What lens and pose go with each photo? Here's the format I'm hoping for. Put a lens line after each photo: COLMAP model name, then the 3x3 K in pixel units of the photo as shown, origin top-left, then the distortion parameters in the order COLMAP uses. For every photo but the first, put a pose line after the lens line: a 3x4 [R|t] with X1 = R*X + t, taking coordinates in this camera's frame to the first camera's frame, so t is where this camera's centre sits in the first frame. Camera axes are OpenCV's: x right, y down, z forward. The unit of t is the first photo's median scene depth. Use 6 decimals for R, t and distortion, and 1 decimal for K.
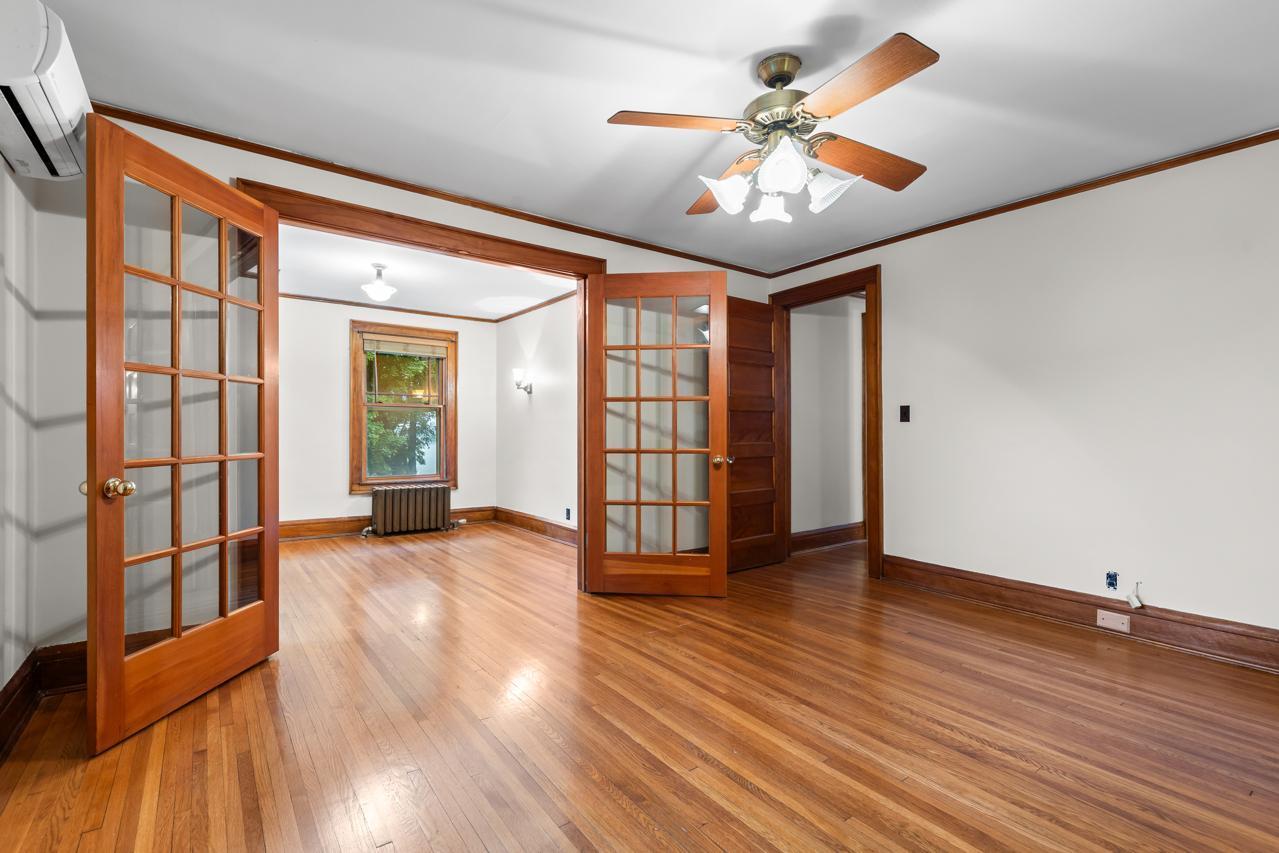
lens RADIAL K [[581.1, 0, 636.9], [0, 581.1, 432.2], [0, 0, 1]] dist [0.002917, 0.000468]
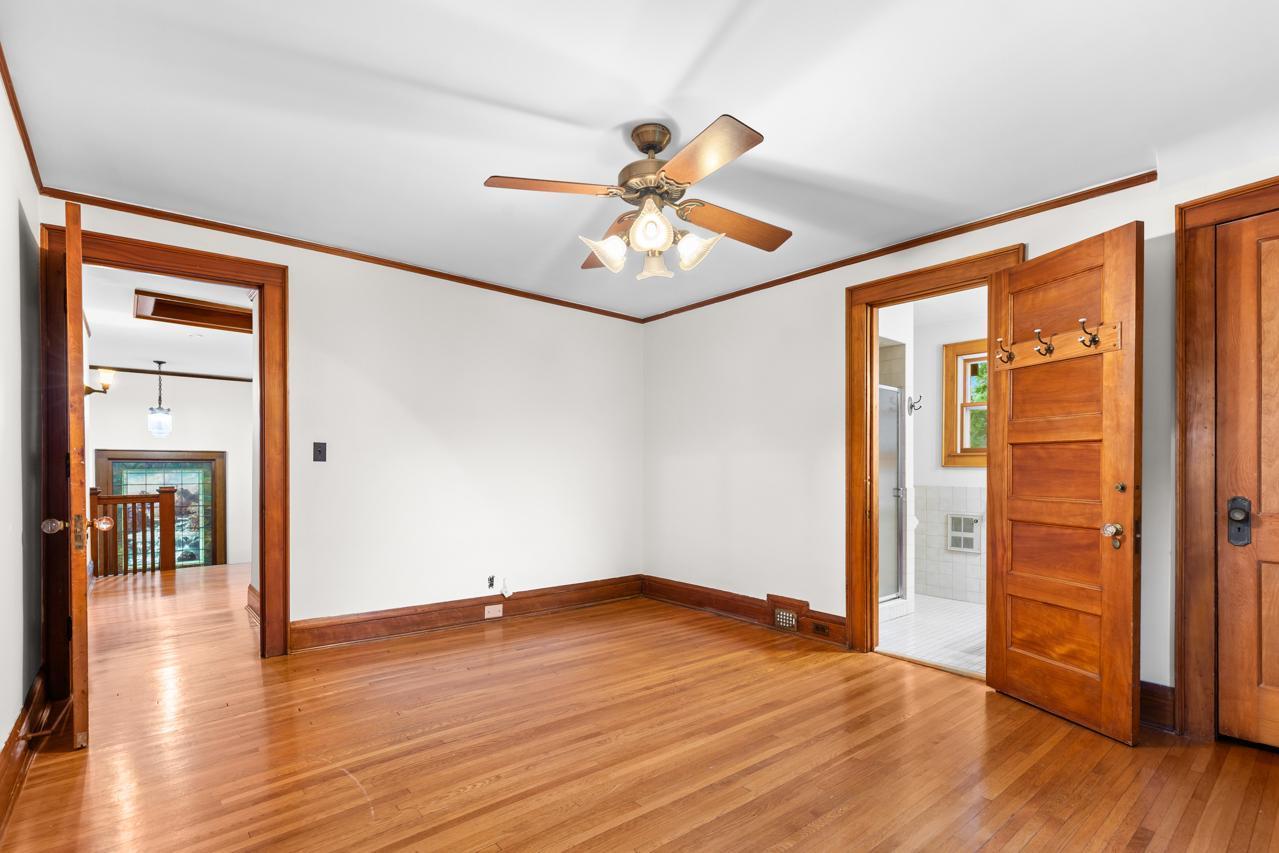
lens RADIAL K [[592.6, 0, 635.1], [0, 592.6, 475.6], [0, 0, 1]] dist [0.000062, 0.000038]
pose [[-0.049091, -0.010292, 0.998741, -0.616545], [0.000898, 0.999946, 0.010348, -0.007216], [-0.998794, 0.001405, -0.049079, 0.791698]]
